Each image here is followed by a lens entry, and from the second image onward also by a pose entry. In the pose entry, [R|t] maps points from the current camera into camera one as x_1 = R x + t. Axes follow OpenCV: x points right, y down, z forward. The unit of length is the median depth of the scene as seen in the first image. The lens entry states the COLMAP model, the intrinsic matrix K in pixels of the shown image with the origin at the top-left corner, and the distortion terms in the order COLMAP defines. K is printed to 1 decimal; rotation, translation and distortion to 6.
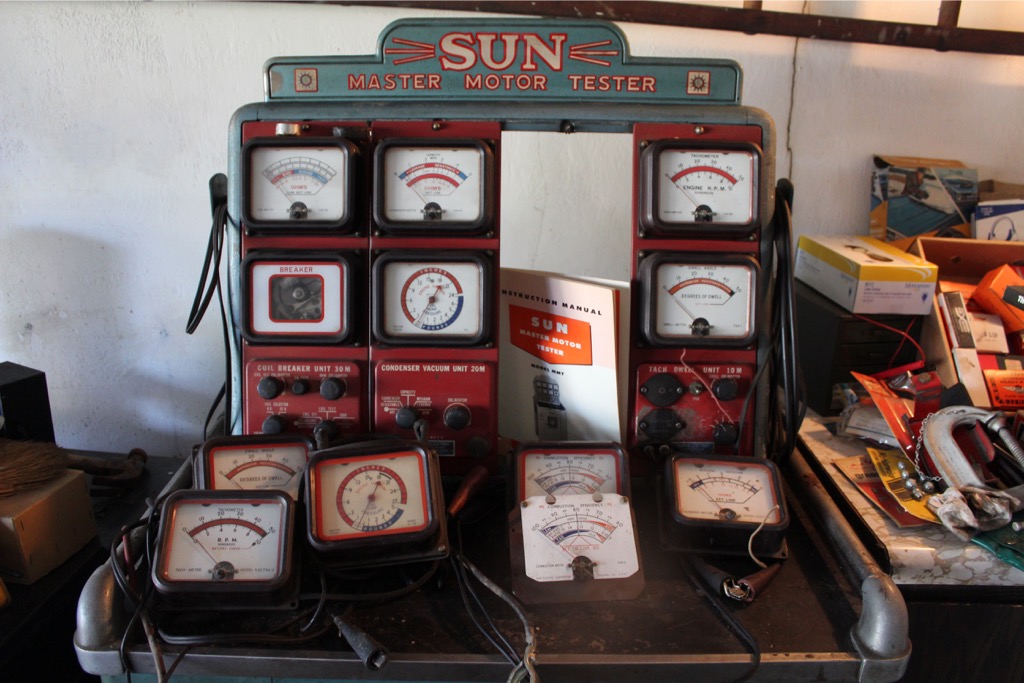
lens RADIAL K [[829.8, 0, 506.9], [0, 829.8, 343.0], [0, 0, 1]] dist [-0.164075, 0.129085]
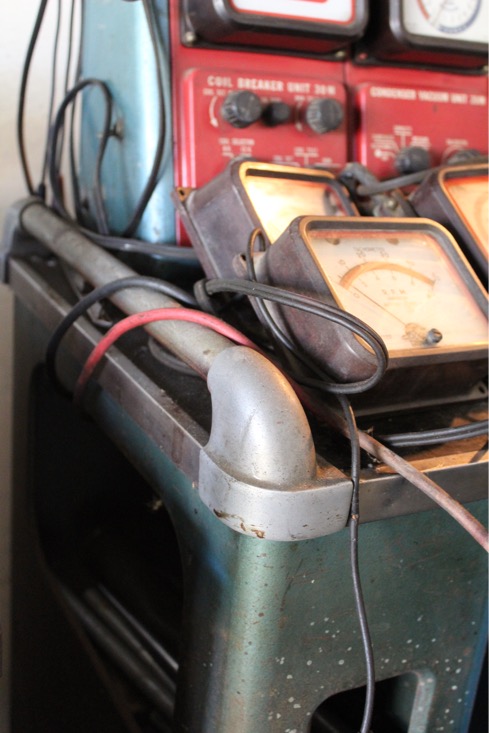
lens RADIAL K [[914.6, 0, 237.9], [0, 914.6, 363.9], [0, 0, 1]] dist [-0.051862, 0.000000]
pose [[0.883614, -0.089576, 0.459567, -0.634643], [0.070169, 0.995778, 0.059177, 0.208598], [-0.462928, -0.020042, 0.886169, 0.388211]]
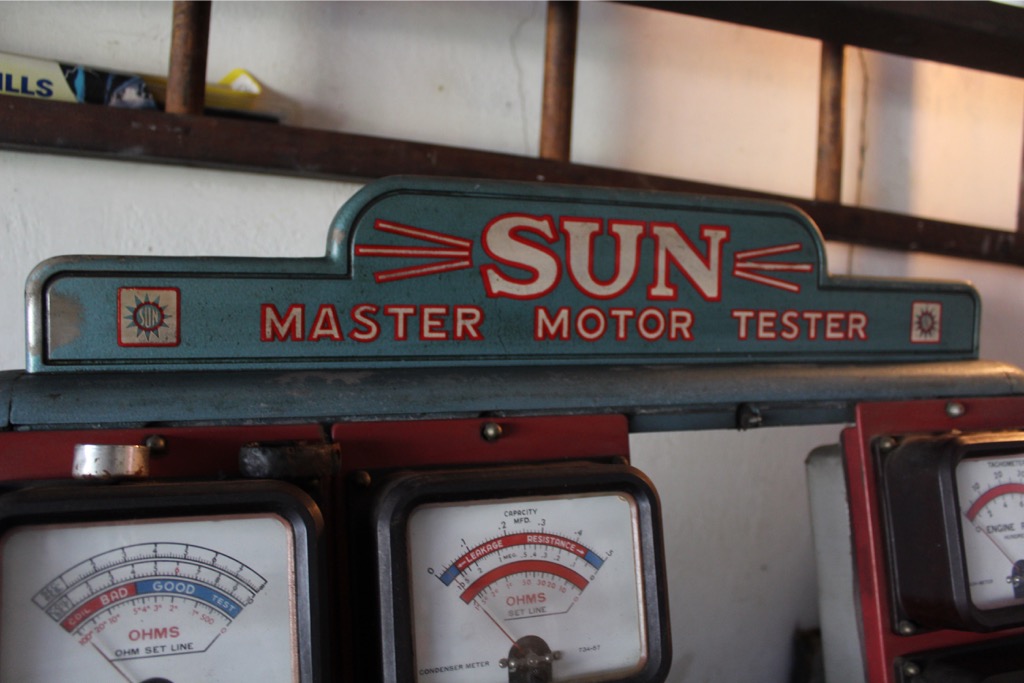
lens RADIAL K [[829.8, 0, 506.8], [0, 829.8, 352.8], [0, 0, 1]] dist [-0.164075, 0.129085]
pose [[0.941171, -0.014454, 0.337621, -0.223548], [0.093813, 0.970990, -0.219948, -0.213700], [-0.324648, 0.238682, 0.915224, 0.616707]]
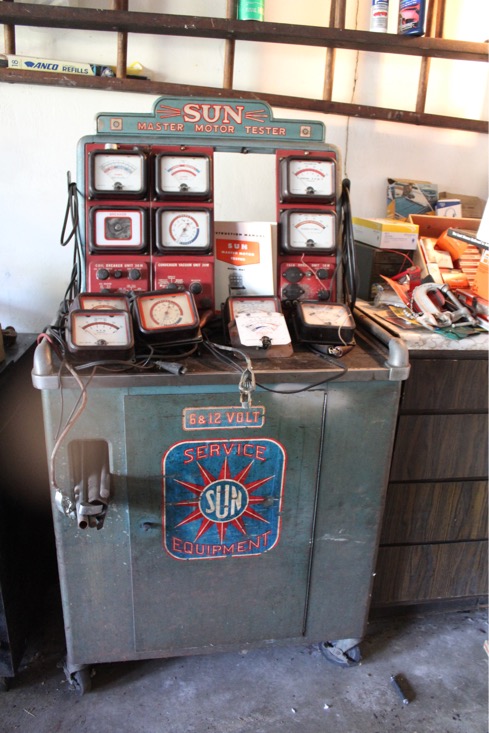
lens RADIAL K [[594.0, 0, 240.4], [0, 594.0, 365.3], [0, 0, 1]] dist [-0.164075, 0.129085]
pose [[0.985637, -0.031297, 0.165955, -0.206208], [0.030100, 0.999500, 0.009723, 0.276351], [-0.166176, -0.004588, 0.986085, -0.477538]]
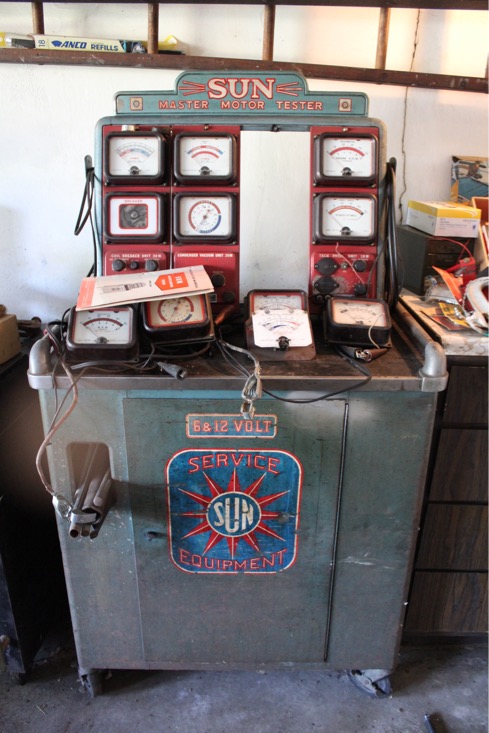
lens RADIAL K [[594.0, 0, 245.5], [0, 594.0, 363.7], [0, 0, 1]] dist [-0.164075, 0.129085]
pose [[0.999955, -0.004917, 0.008155, -0.009157], [0.004609, 0.999289, 0.037432, 0.234407], [-0.008333, -0.037392, 0.999266, -0.365235]]
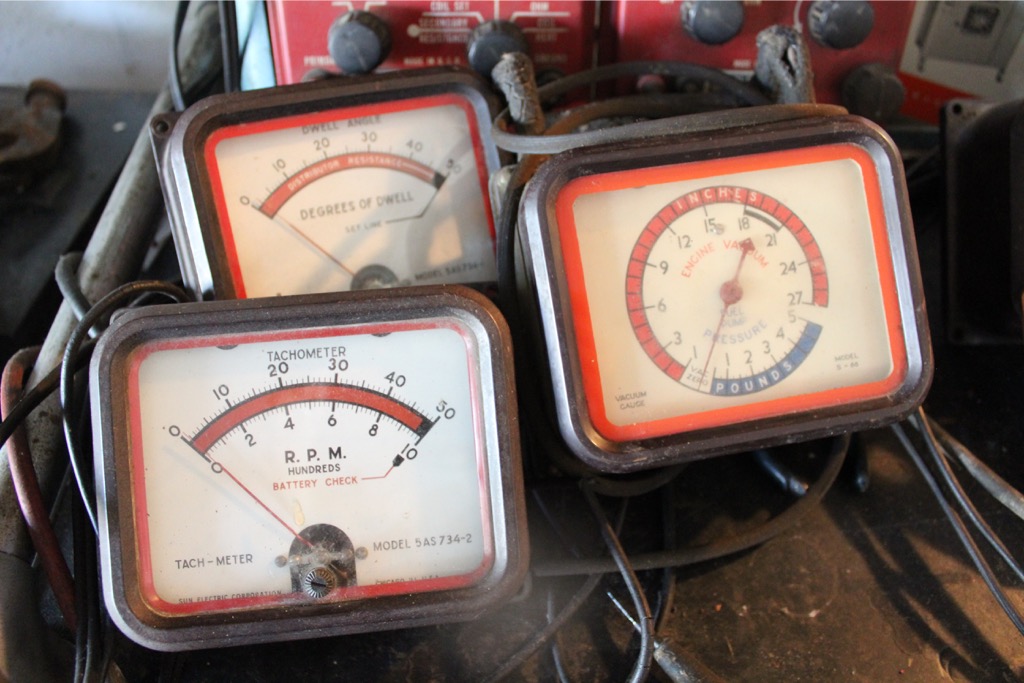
lens RADIAL K [[829.8, 0, 502.7], [0, 829.8, 327.3], [0, 0, 1]] dist [-0.164075, 0.129085]
pose [[0.999786, -0.015866, 0.013281, -0.229764], [0.007237, 0.869490, 0.493898, 0.031918], [-0.019384, -0.493696, 0.869419, 0.619979]]
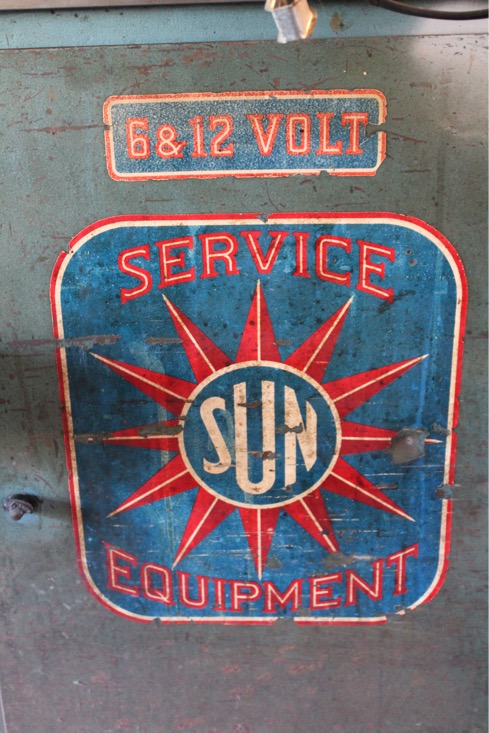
lens RADIAL K [[914.6, 0, 250.0], [0, 914.6, 366.2], [0, 0, 1]] dist [-0.051862, 0.000000]
pose [[0.998411, -0.020874, -0.052338, 0.003231], [0.022603, 0.999211, 0.032663, 0.533415], [0.051615, -0.033794, 0.998095, 0.225519]]
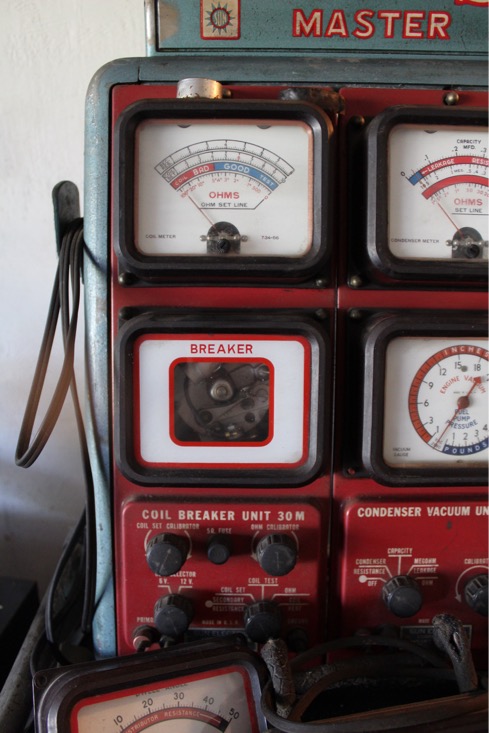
lens RADIAL K [[594.0, 0, 244.4], [0, 594.0, 366.1], [0, 0, 1]] dist [-0.164075, 0.129085]
pose [[0.999988, -0.004186, -0.002590, -0.236862], [0.004231, 0.999834, 0.017736, -0.083792], [0.002515, -0.017746, 0.999839, 0.603392]]
